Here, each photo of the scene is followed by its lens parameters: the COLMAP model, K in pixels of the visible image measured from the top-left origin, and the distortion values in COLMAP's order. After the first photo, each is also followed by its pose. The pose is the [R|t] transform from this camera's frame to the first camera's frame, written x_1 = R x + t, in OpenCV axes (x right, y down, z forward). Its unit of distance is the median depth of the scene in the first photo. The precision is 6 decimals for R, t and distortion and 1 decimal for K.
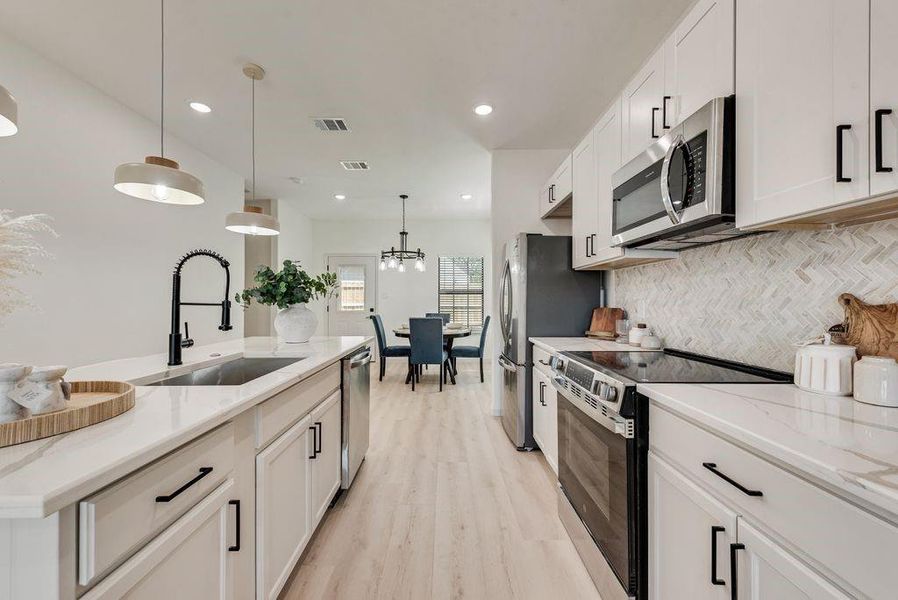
lens RADIAL K [[352.3, 0, 445.1], [0, 352.3, 300.1], [0, 0, 1]] dist [-0.000161, -0.000002]
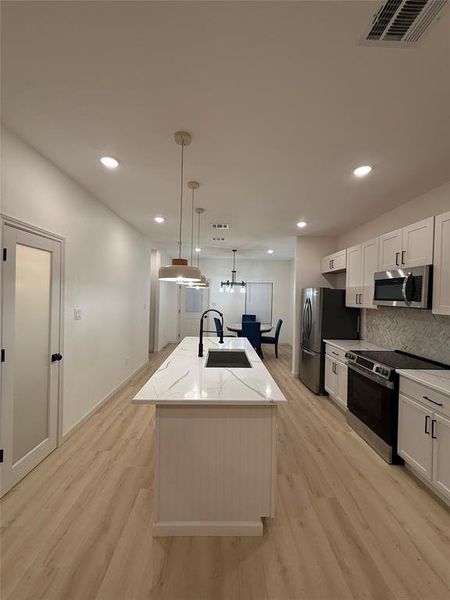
lens RADIAL K [[239.5, 0, 226.2], [0, 239.5, 298.0], [0, 0, 1]] dist [0.002011, 0.000191]
pose [[0.999237, 0.021436, 0.032648, -0.389243], [-0.021764, 0.999716, 0.009747, -0.140913], [-0.032430, -0.010450, 0.999419, -0.377605]]
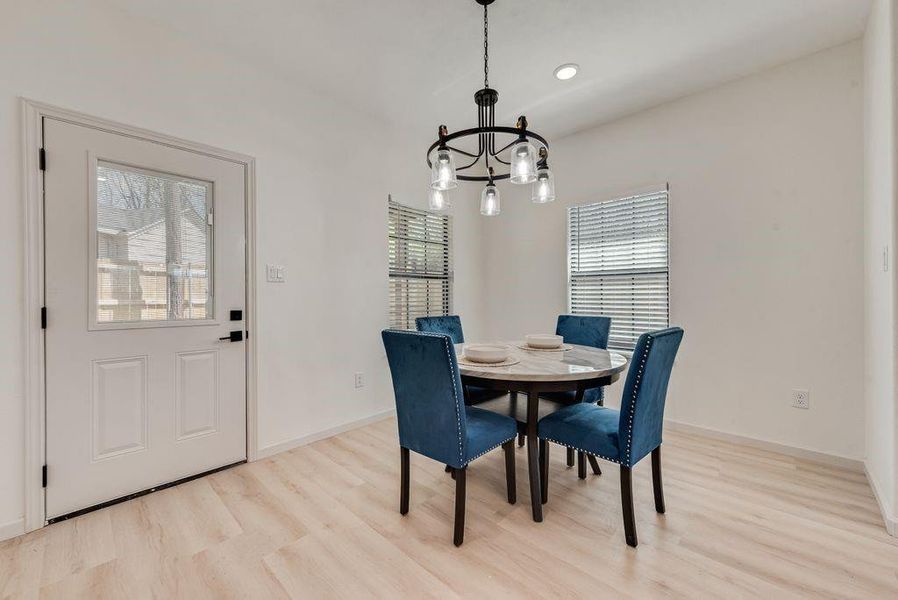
lens RADIAL K [[357.8, 0, 435.6], [0, 357.8, 301.8], [0, 0, 1]] dist [-0.000040, 0.000007]
pose [[0.702928, -0.005770, 0.711237, -0.828710], [0.005148, 0.999982, 0.003024, 0.038084], [-0.711242, 0.001536, 0.702946, 1.586705]]
